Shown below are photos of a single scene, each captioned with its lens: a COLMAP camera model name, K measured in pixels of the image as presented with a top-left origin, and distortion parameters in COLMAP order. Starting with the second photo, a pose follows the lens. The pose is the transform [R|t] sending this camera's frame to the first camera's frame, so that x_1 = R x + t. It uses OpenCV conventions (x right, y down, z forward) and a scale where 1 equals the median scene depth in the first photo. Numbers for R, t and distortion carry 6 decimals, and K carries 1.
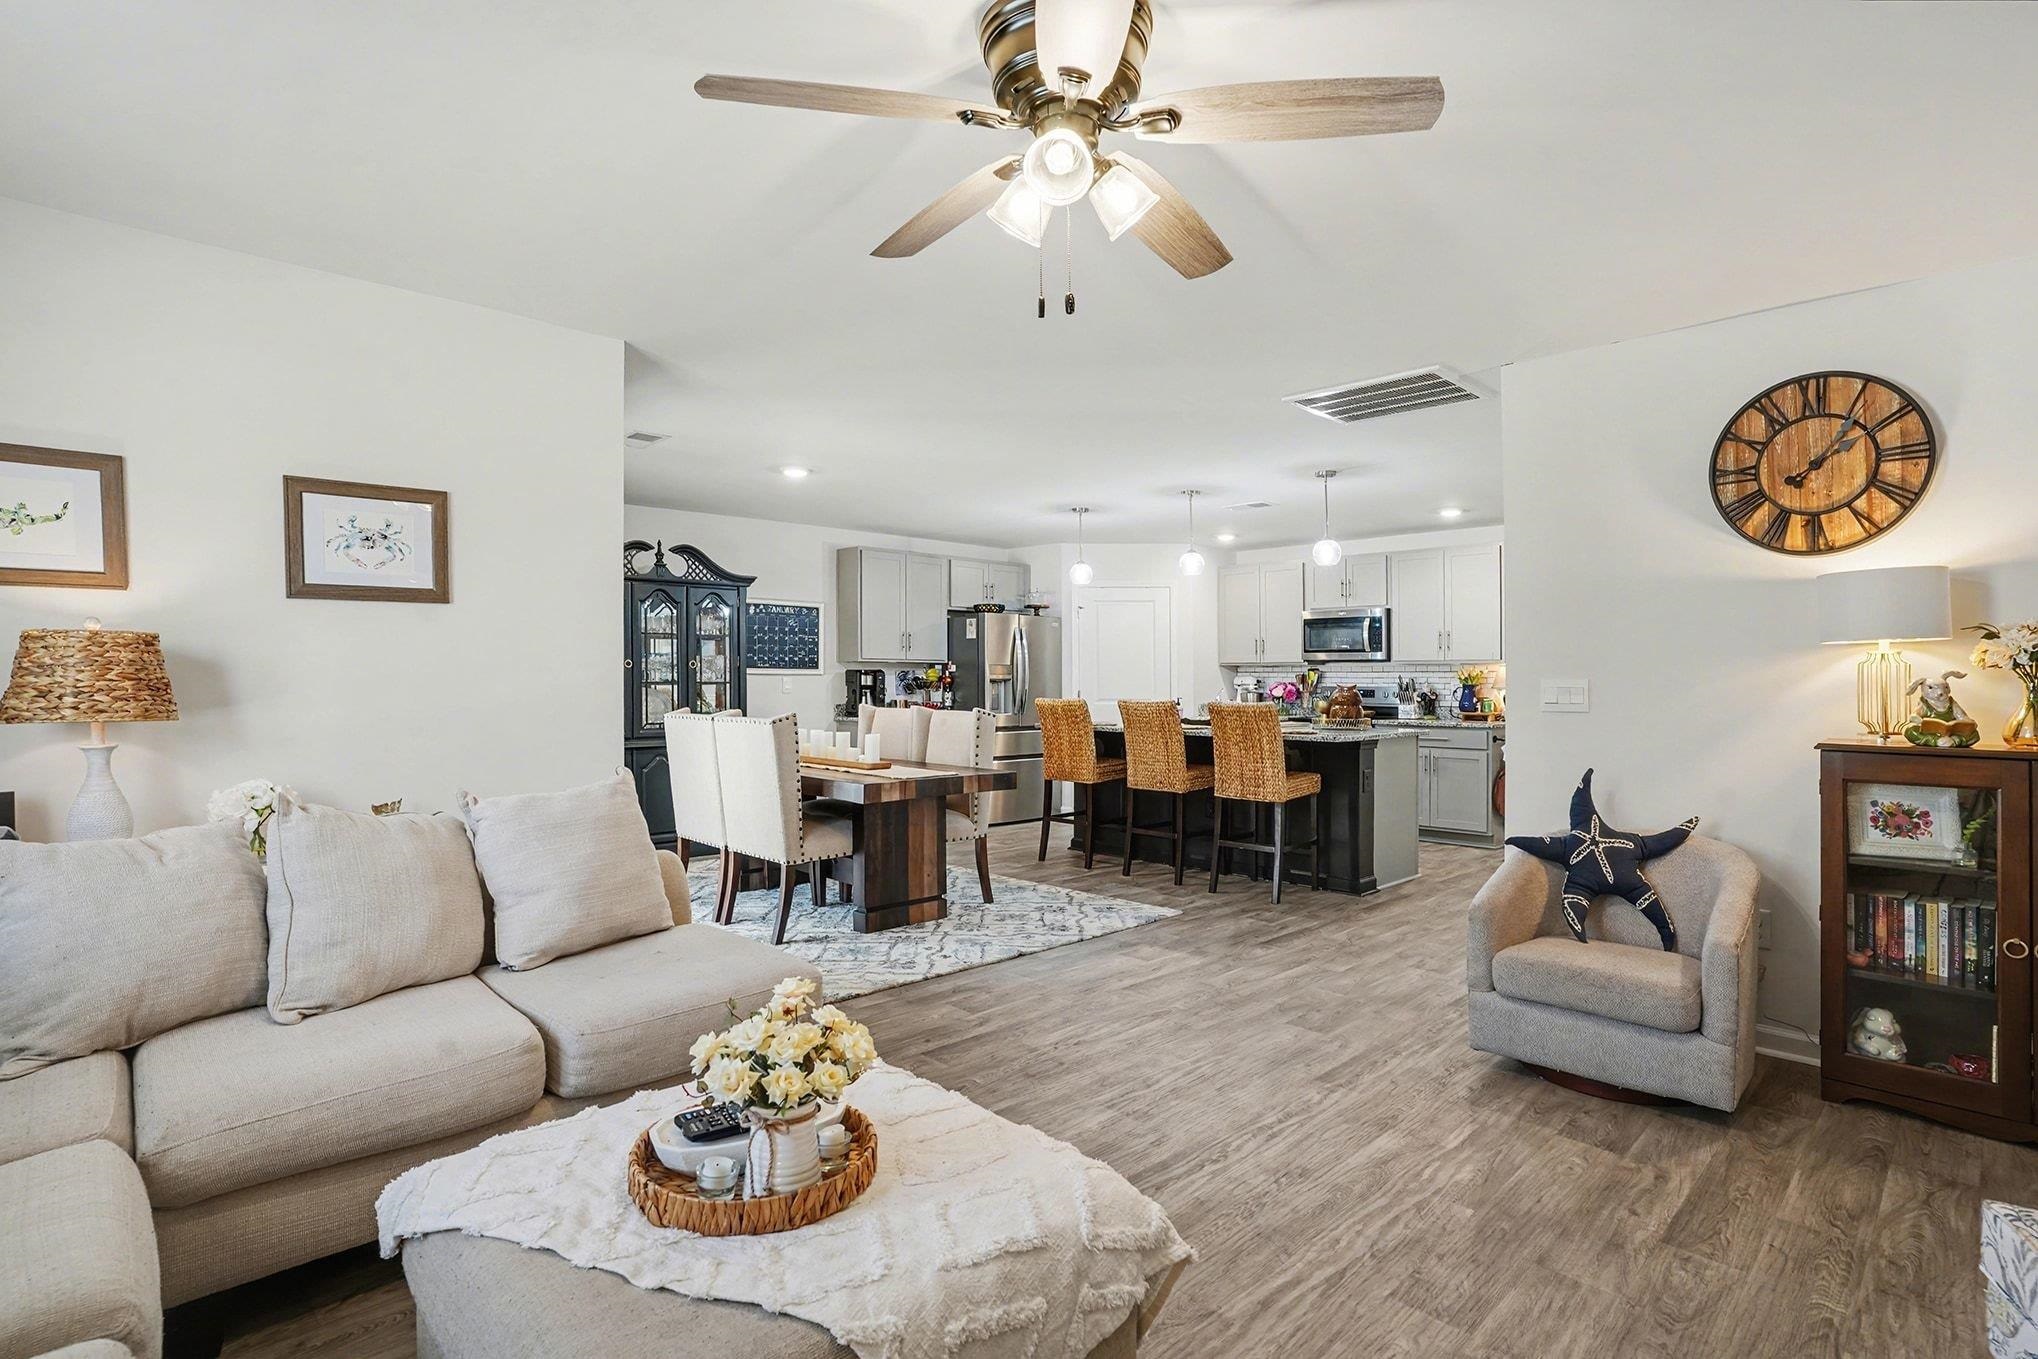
lens RADIAL K [[1073.2, 0, 1019.0], [0, 1073.2, 679.5], [0, 0, 1]] dist [-0.006997, -0.000622]
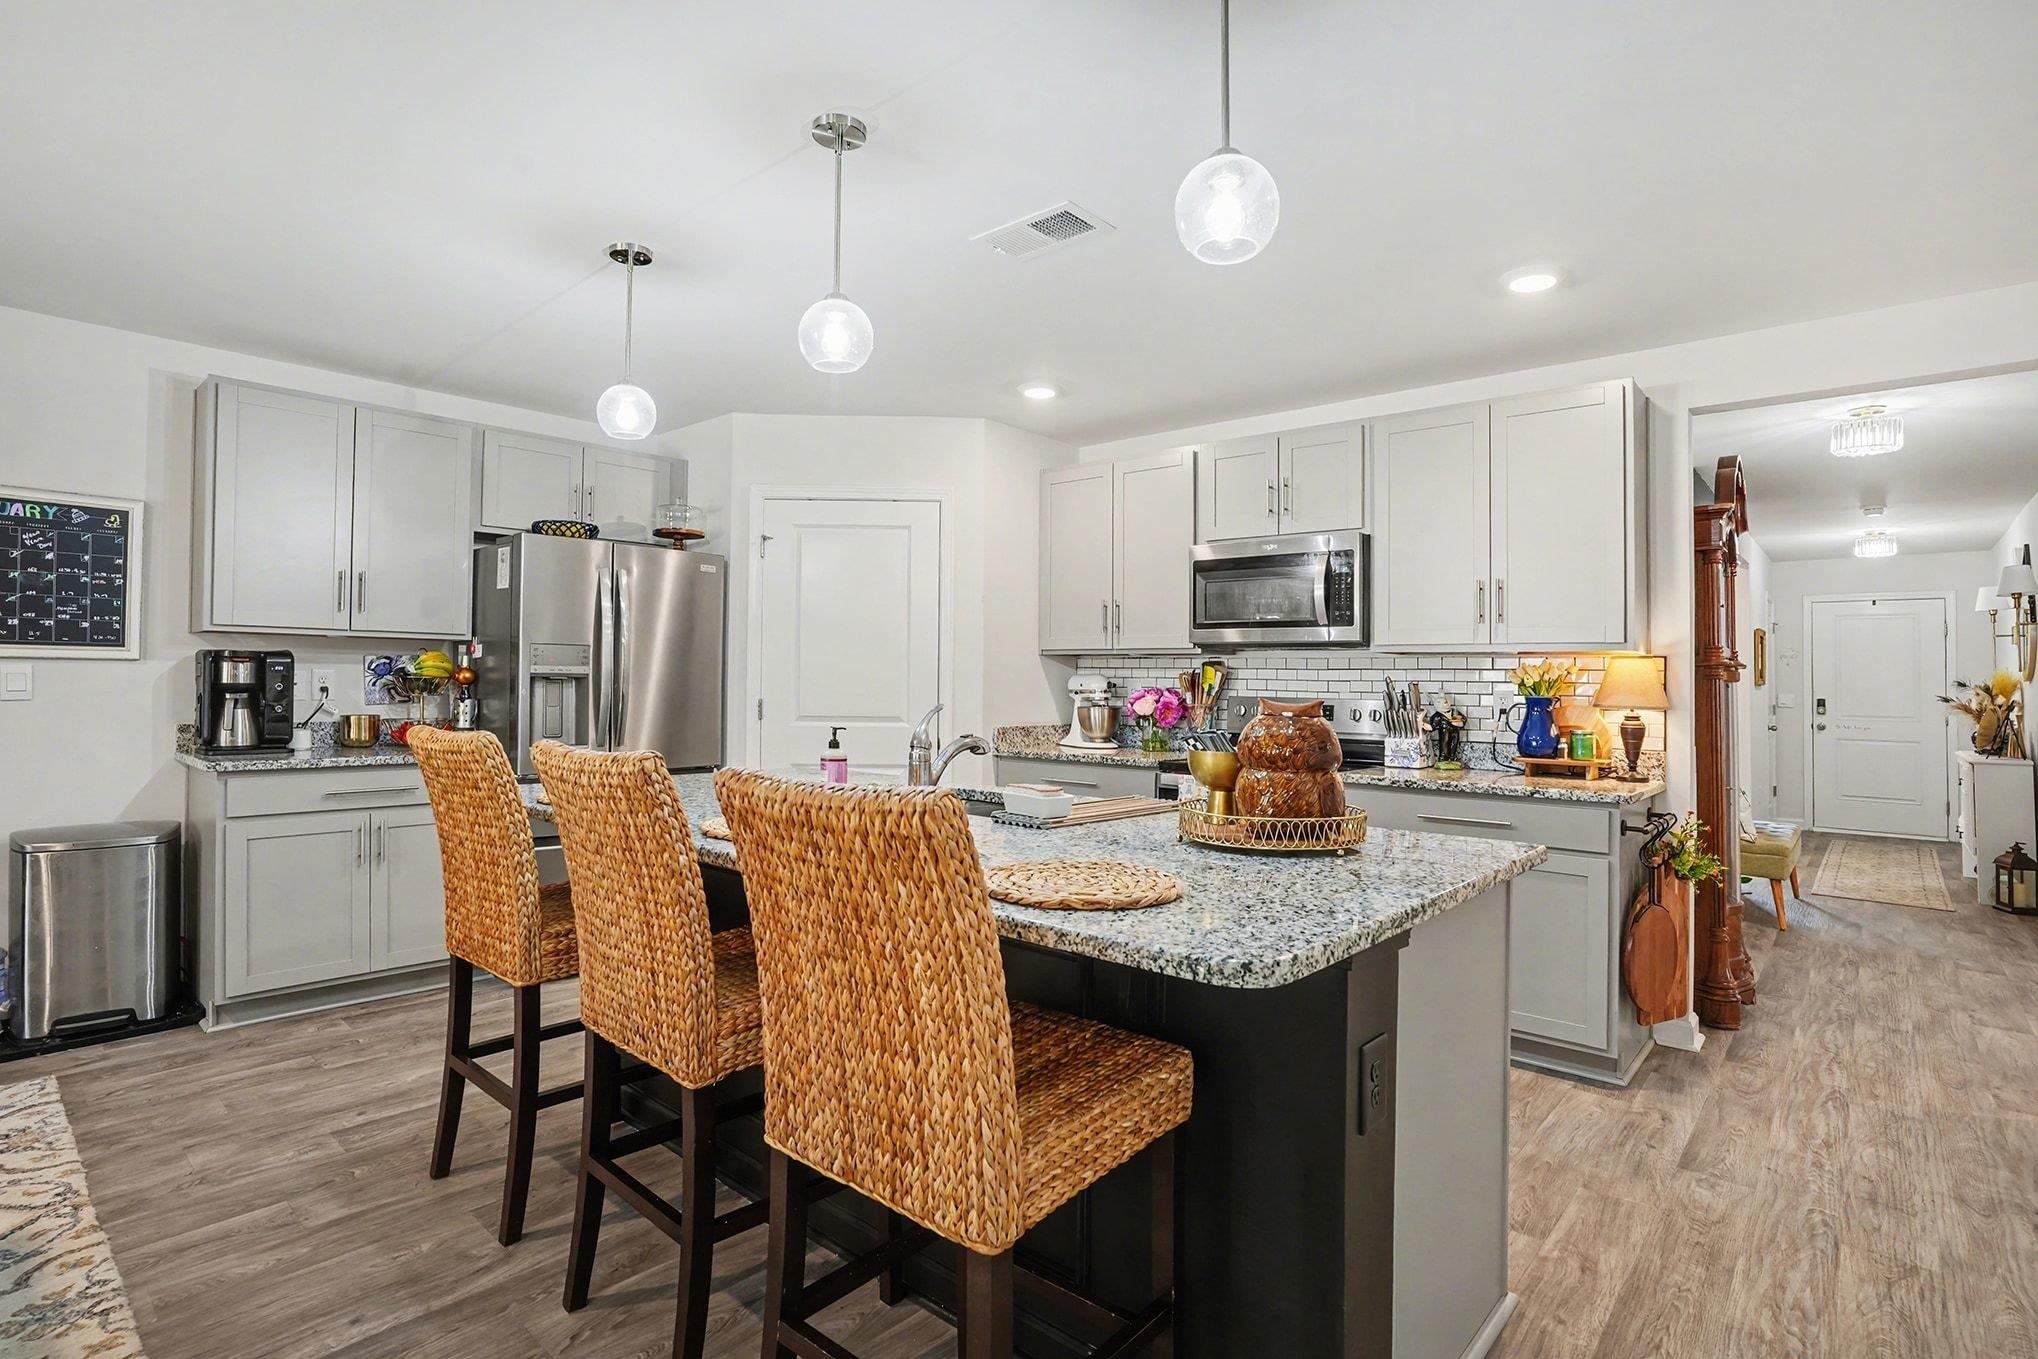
lens RADIAL K [[1003.4, 0, 1019.0], [0, 1003.4, 679.5], [0, 0, 1]] dist [-0.056449, 0.025011]
pose [[0.998560, 0.011854, 0.052314, 0.167026], [-0.011797, 0.999929, -0.001395, 0.000223], [-0.052327, 0.000776, 0.998630, 0.562922]]
